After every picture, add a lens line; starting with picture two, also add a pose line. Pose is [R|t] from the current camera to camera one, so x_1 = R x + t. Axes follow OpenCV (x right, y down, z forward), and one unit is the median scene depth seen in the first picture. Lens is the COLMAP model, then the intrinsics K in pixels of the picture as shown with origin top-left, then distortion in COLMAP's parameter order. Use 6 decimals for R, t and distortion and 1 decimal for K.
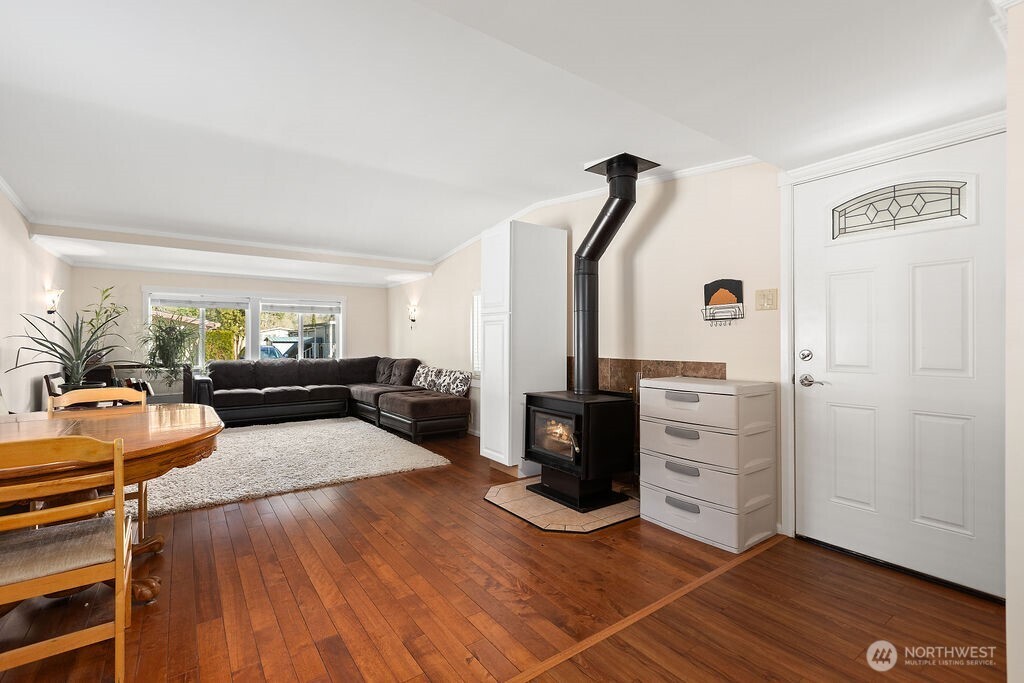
lens RADIAL K [[464.3, 0, 510.5], [0, 464.3, 338.7], [0, 0, 1]] dist [0.003206, -0.000601]
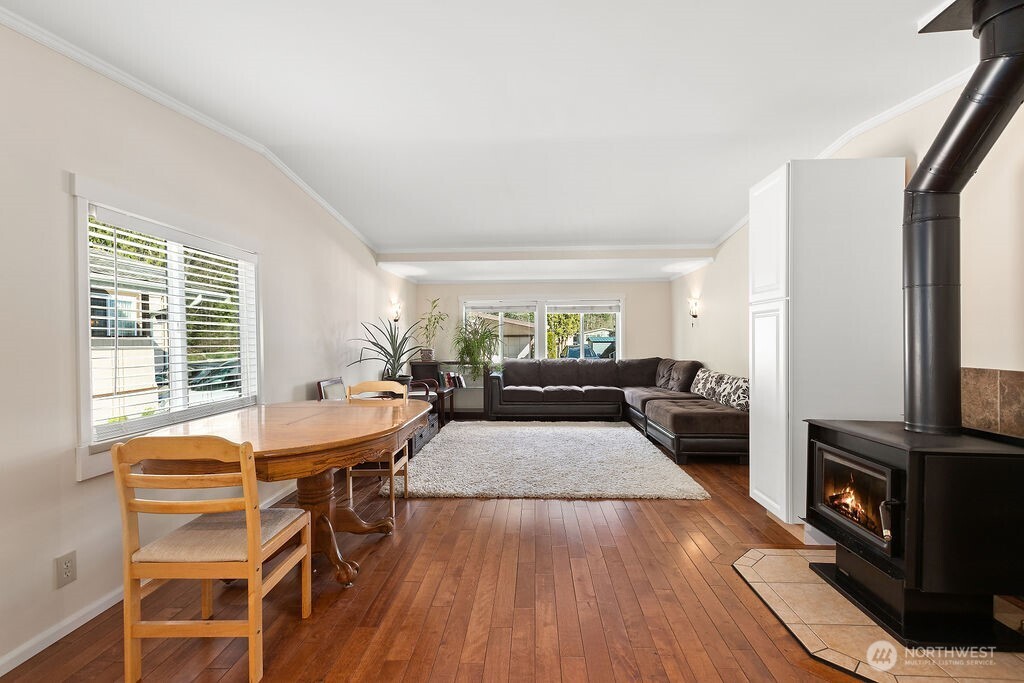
lens RADIAL K [[464.3, 0, 511.2], [0, 464.3, 343.2], [0, 0, 1]] dist [0.003206, -0.000601]
pose [[0.785029, -0.003051, -0.619451, 0.080699], [0.009816, 0.999924, 0.007515, 0.000773], [0.619381, -0.011980, 0.784999, 0.169724]]
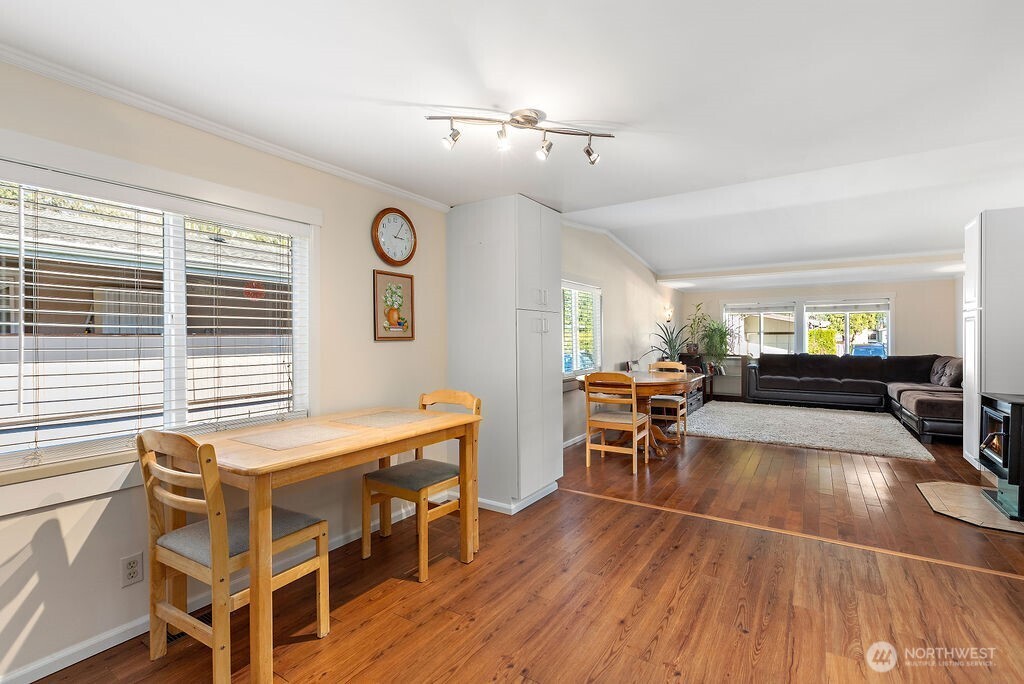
lens RADIAL K [[464.3, 0, 508.3], [0, 464.3, 336.0], [0, 0, 1]] dist [0.003206, -0.000601]
pose [[0.362218, -0.001571, -0.932092, 0.422868], [0.003321, 0.999994, -0.000395, -0.003052], [0.932088, -0.002952, 0.362221, -0.194751]]
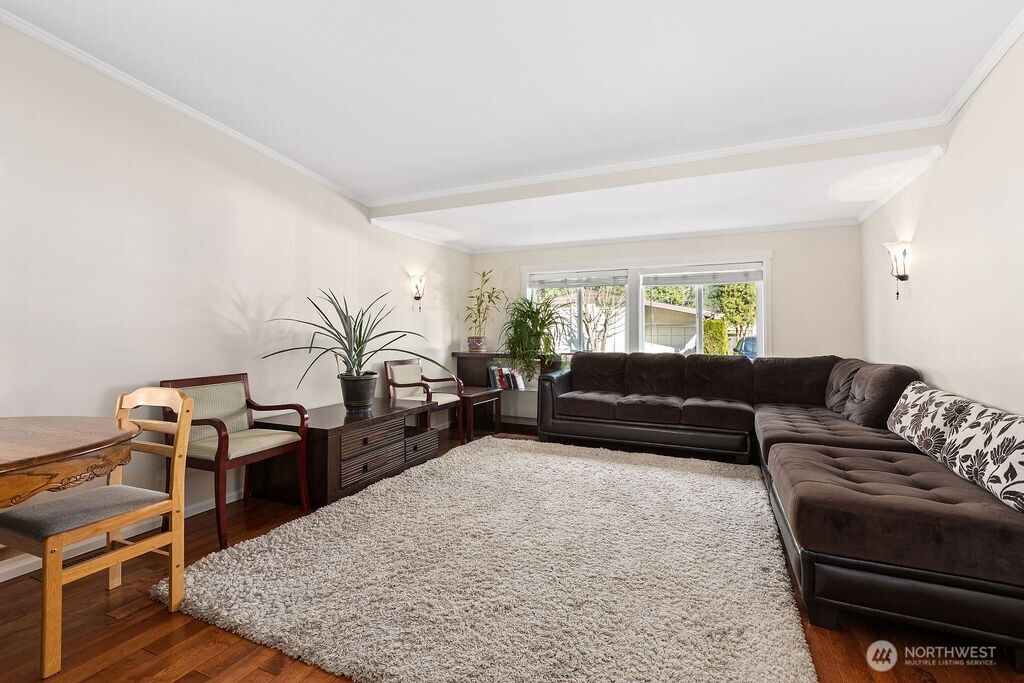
lens RADIAL K [[464.3, 0, 509.9], [0, 464.3, 326.3], [0, 0, 1]] dist [0.003206, -0.000601]
pose [[0.493983, -0.009667, -0.869418, -0.018666], [0.002394, 0.999950, -0.009758, 0.014016], [0.869468, 0.002738, 0.493982, 0.676040]]
